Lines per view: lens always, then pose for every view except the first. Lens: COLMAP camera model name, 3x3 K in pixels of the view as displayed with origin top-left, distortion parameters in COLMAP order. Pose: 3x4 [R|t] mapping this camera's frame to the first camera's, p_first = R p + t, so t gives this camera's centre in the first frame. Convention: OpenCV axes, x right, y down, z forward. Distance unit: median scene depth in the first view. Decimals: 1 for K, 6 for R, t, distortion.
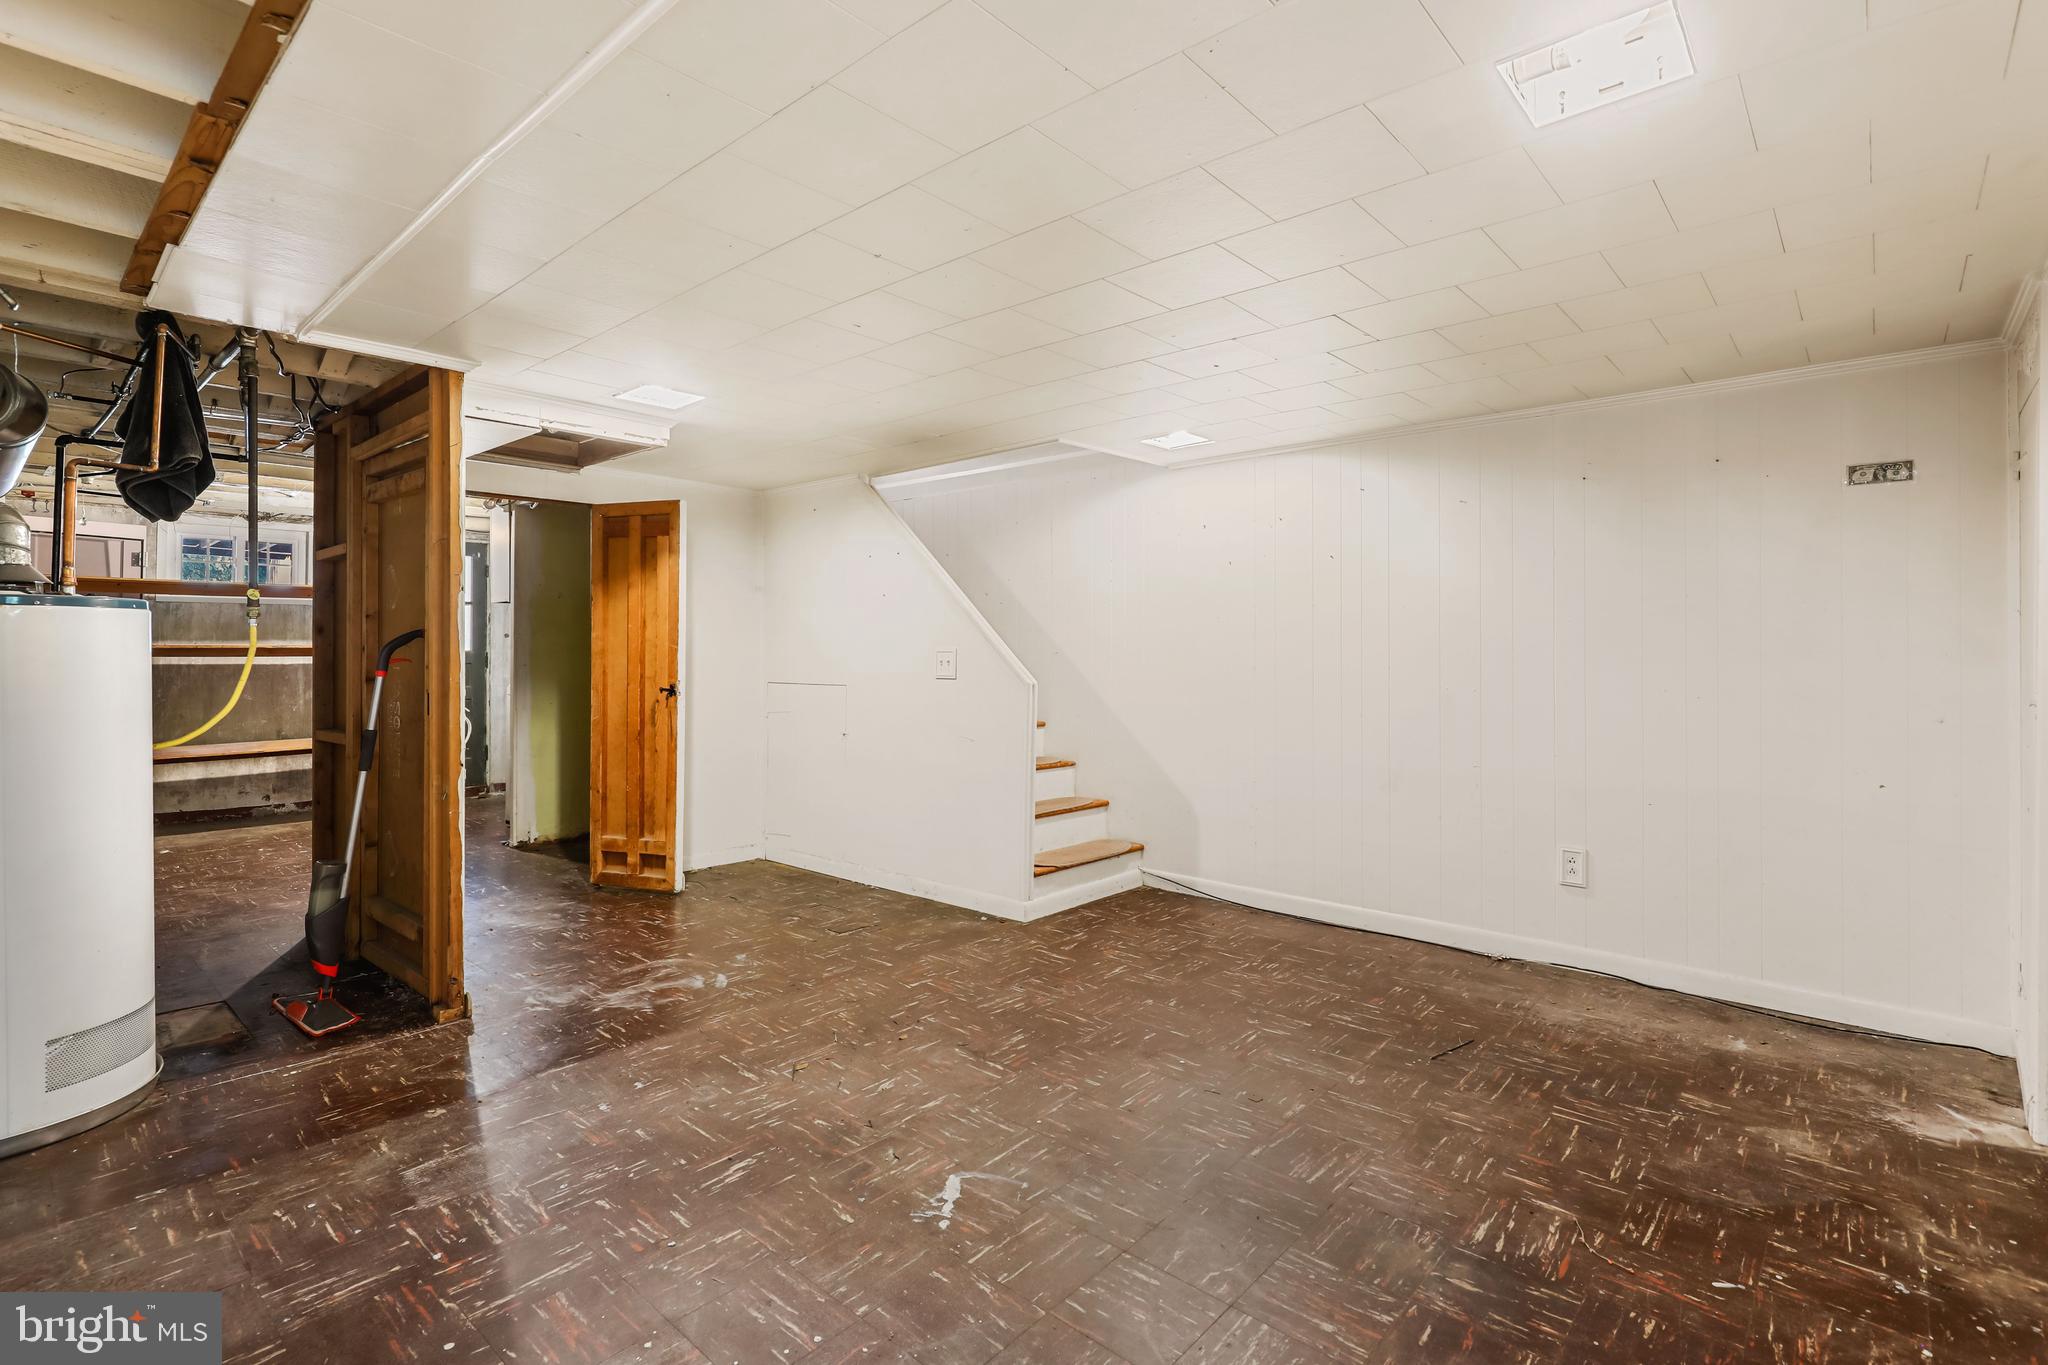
lens RADIAL K [[952.1, 0, 1024.6], [0, 952.1, 669.3], [0, 0, 1]] dist [-0.003524, -0.000788]
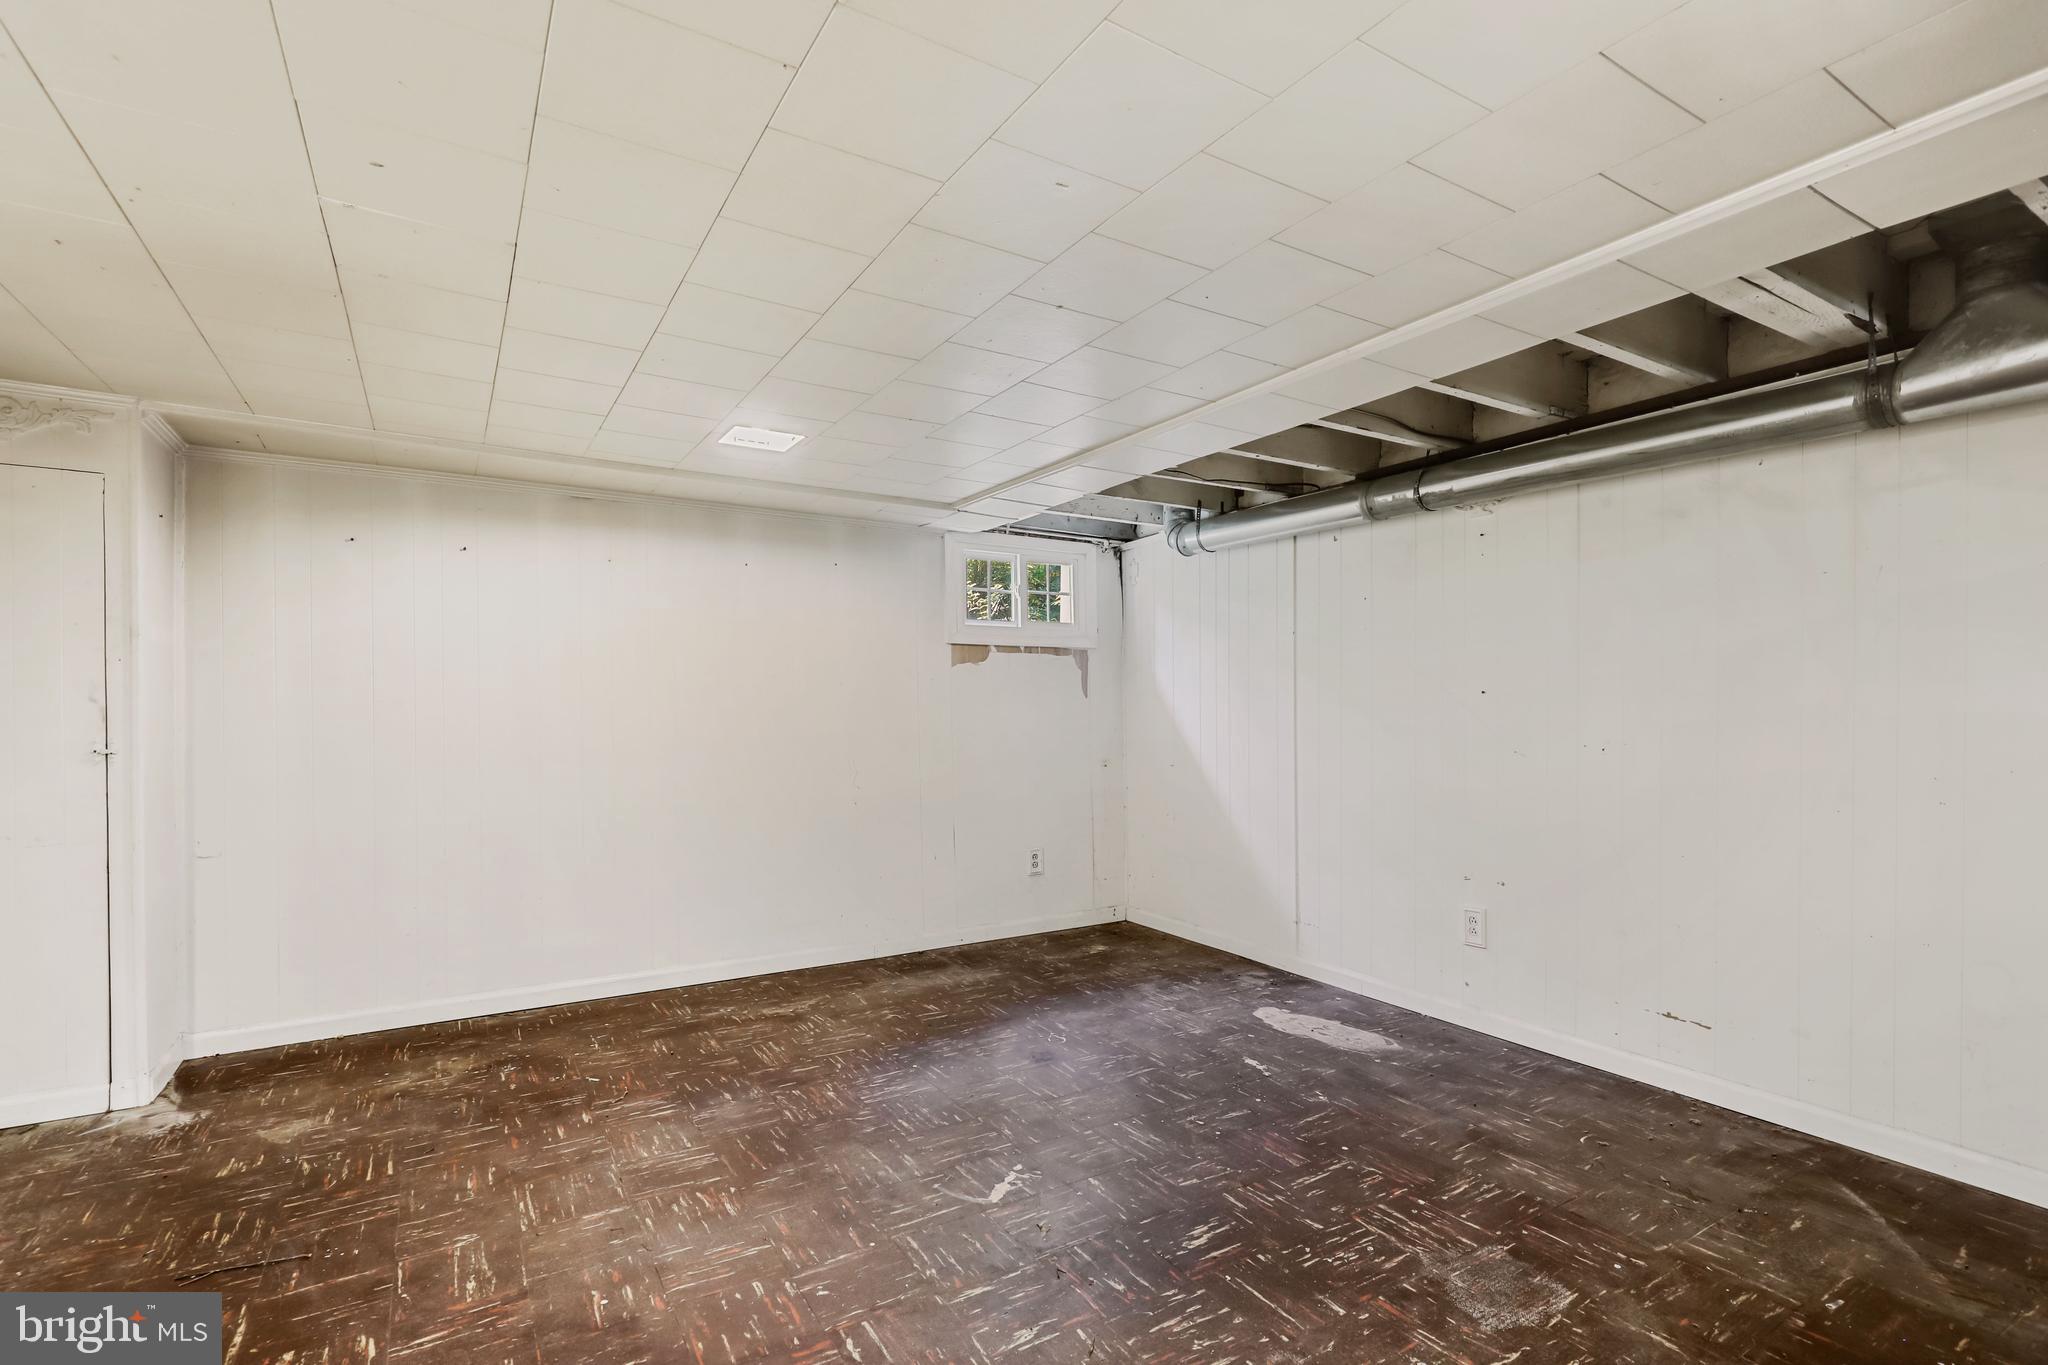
lens RADIAL K [[952.1, 0, 1024.6], [0, 952.1, 669.3], [0, 0, 1]] dist [-0.003524, -0.000788]
pose [[-0.955945, 0.009578, 0.293390, -0.420156], [0.003314, 0.999756, -0.021838, -0.040129], [-0.293527, -0.019904, -0.955743, 1.987856]]
